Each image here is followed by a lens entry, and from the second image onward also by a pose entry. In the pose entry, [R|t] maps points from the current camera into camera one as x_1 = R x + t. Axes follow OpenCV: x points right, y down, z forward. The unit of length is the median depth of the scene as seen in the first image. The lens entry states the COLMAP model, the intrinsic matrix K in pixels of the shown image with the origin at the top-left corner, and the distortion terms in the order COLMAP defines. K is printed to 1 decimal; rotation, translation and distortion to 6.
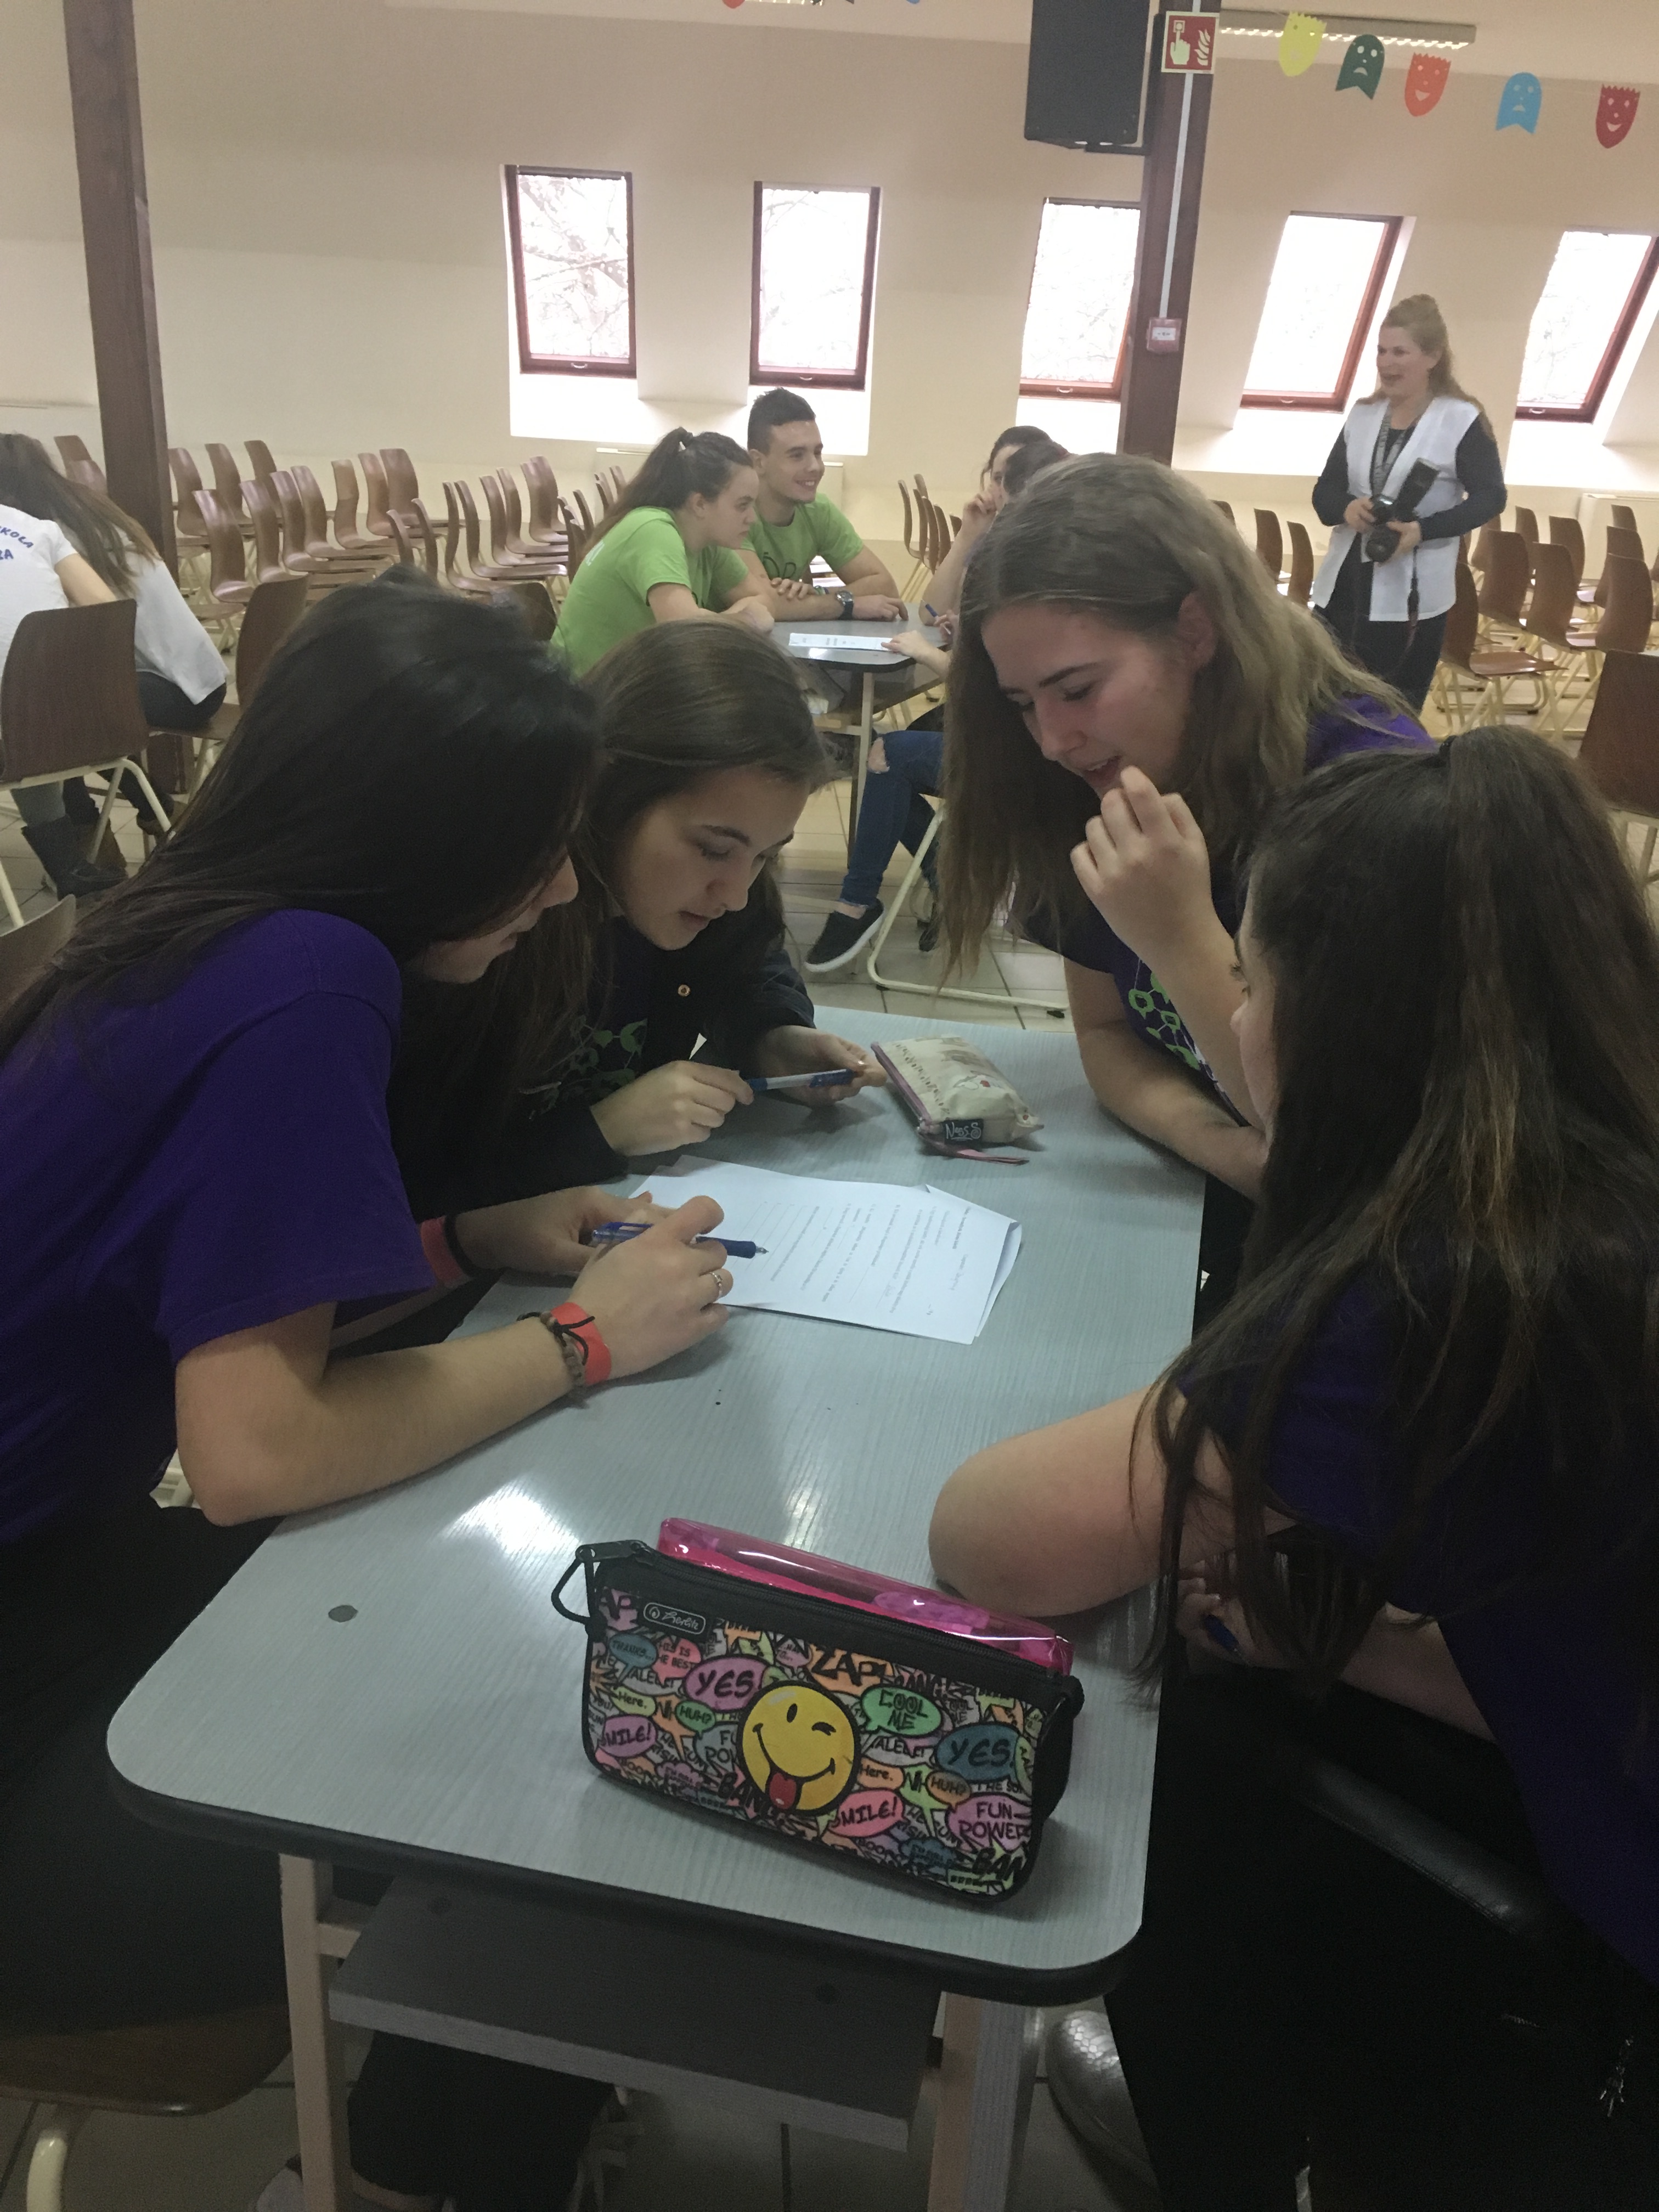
lens RADIAL K [[1908.0, 0, 858.2], [0, 1908.0, 1104.3], [0, 0, 1]] dist [0.108255, -0.142734]
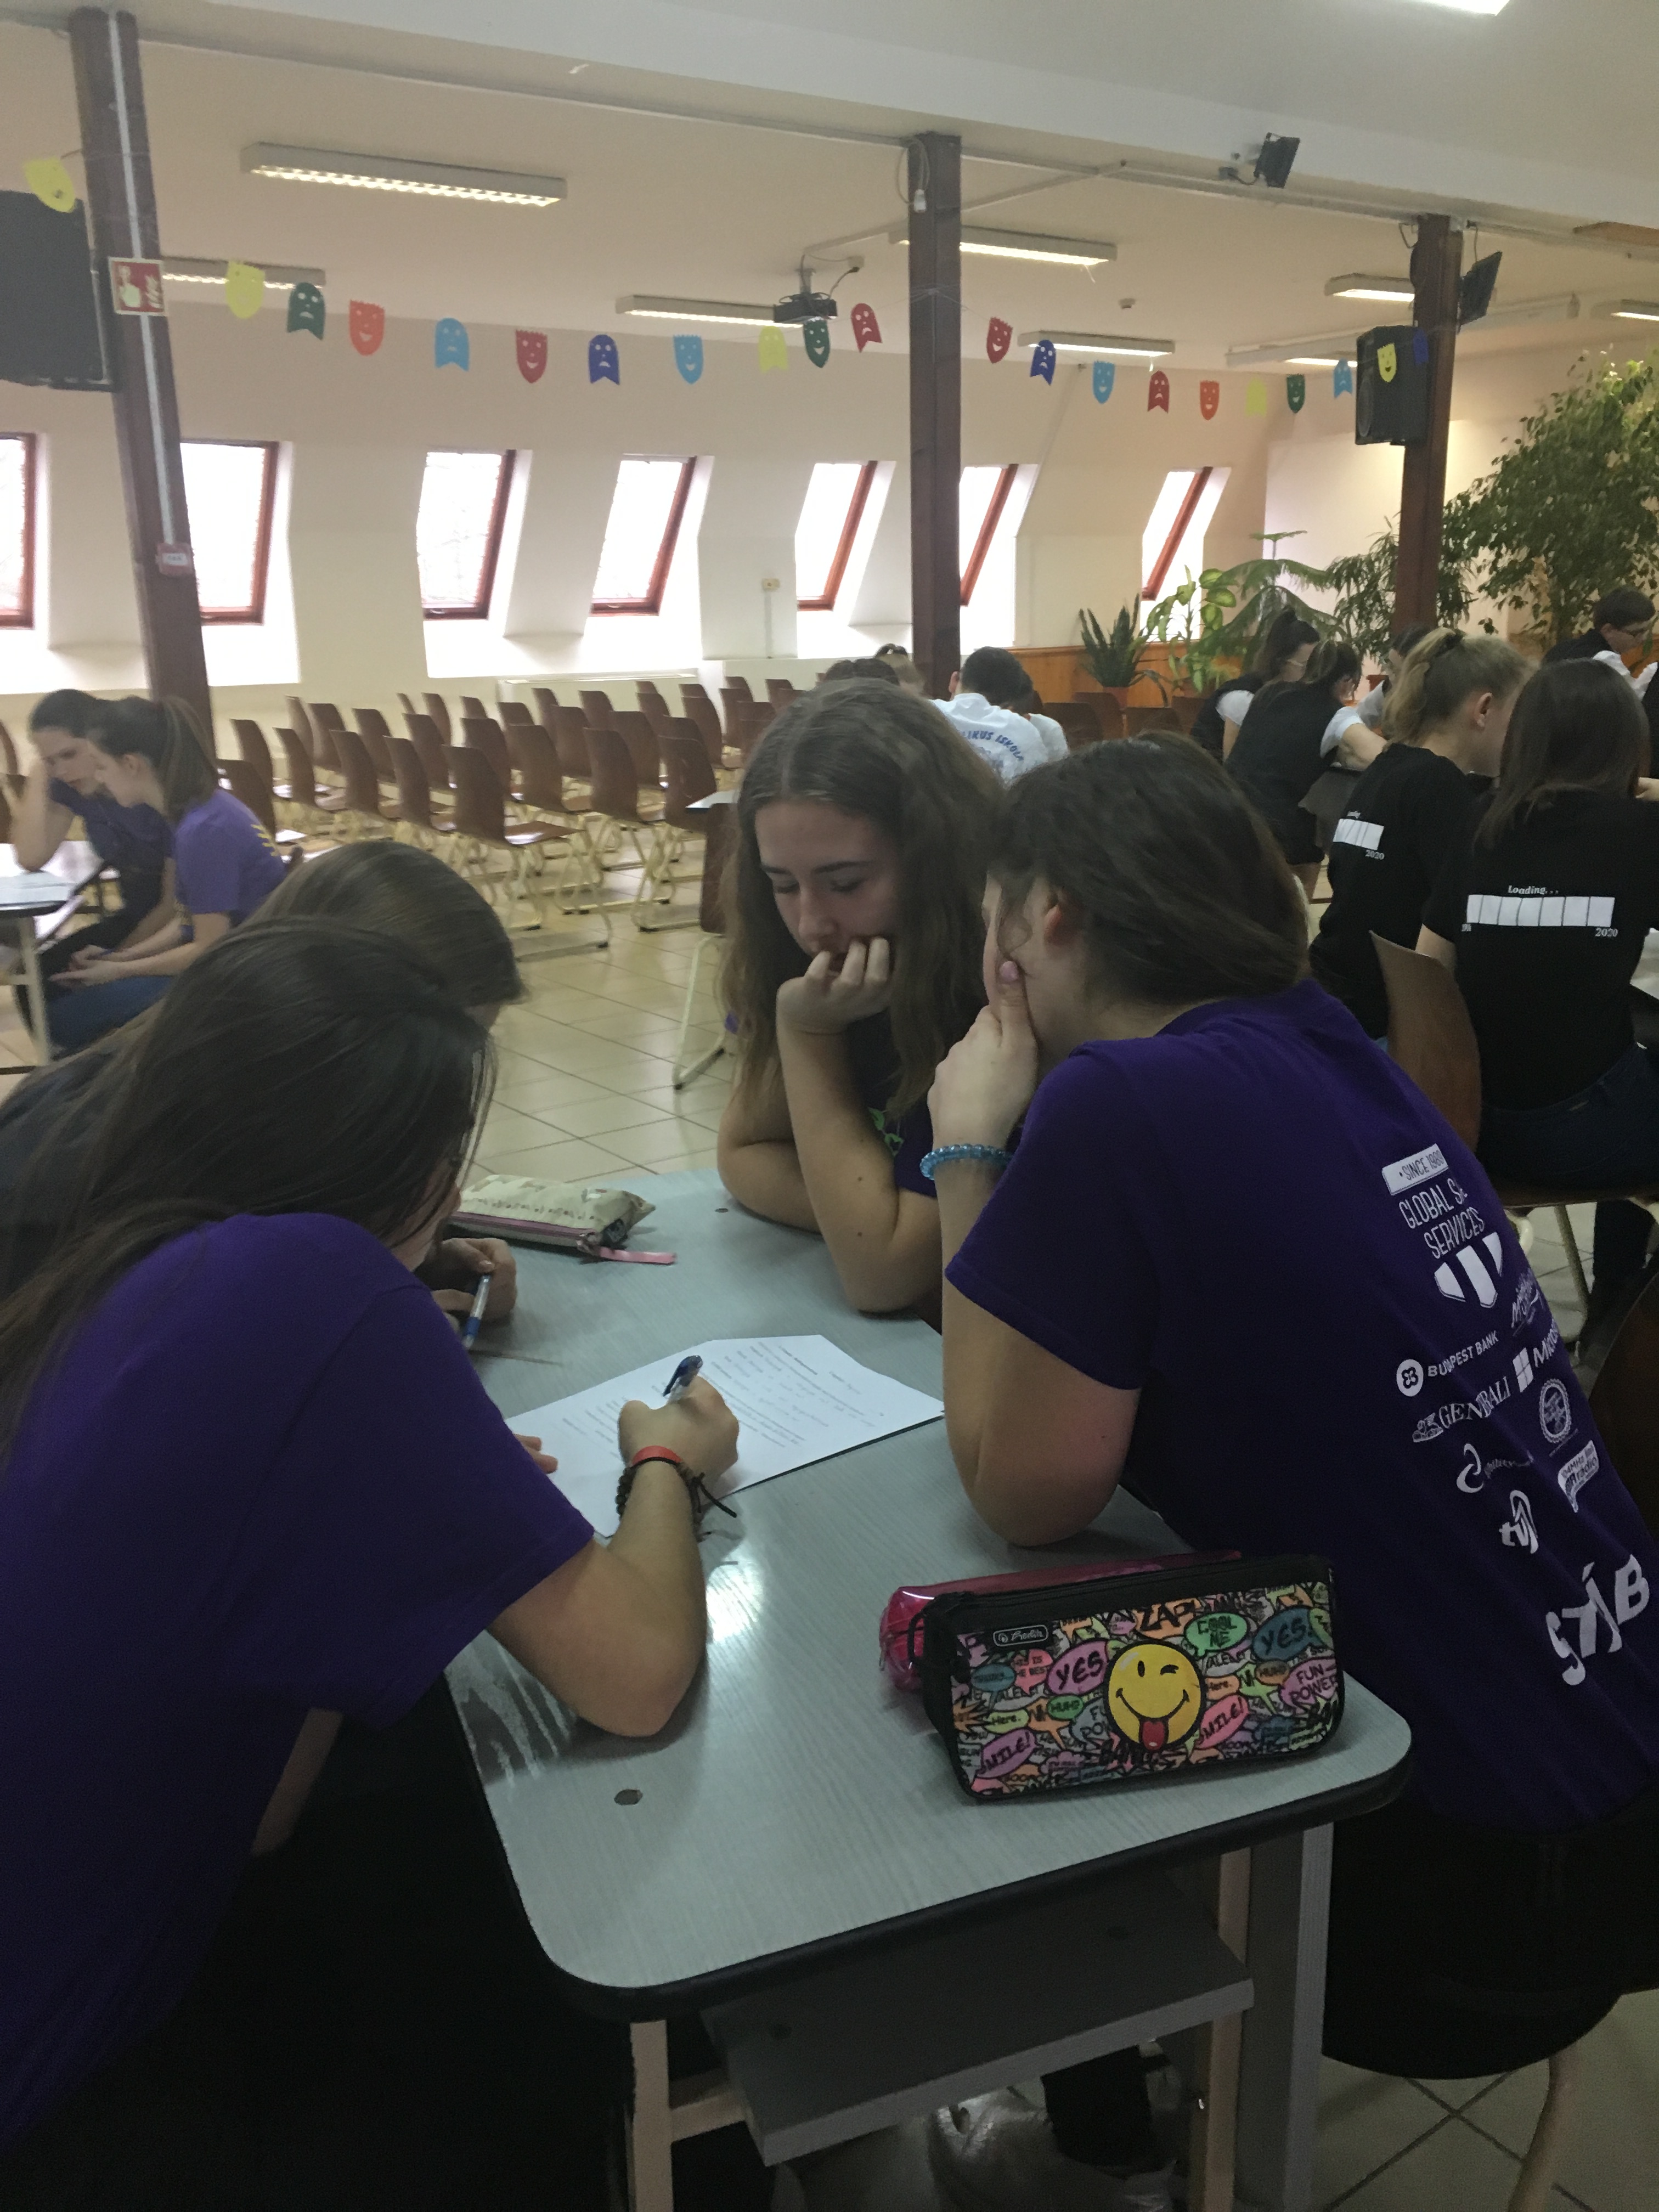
lens RADIAL K [[1908.0, 0, 858.2], [0, 1908.0, 1104.3], [0, 0, 1]] dist [0.108255, -0.142734]
pose [[0.824314, -0.211224, 0.525253, -0.358989], [0.260400, 0.965283, -0.020485, -0.022356], [-0.502691, 0.153662, 0.850700, 0.004793]]
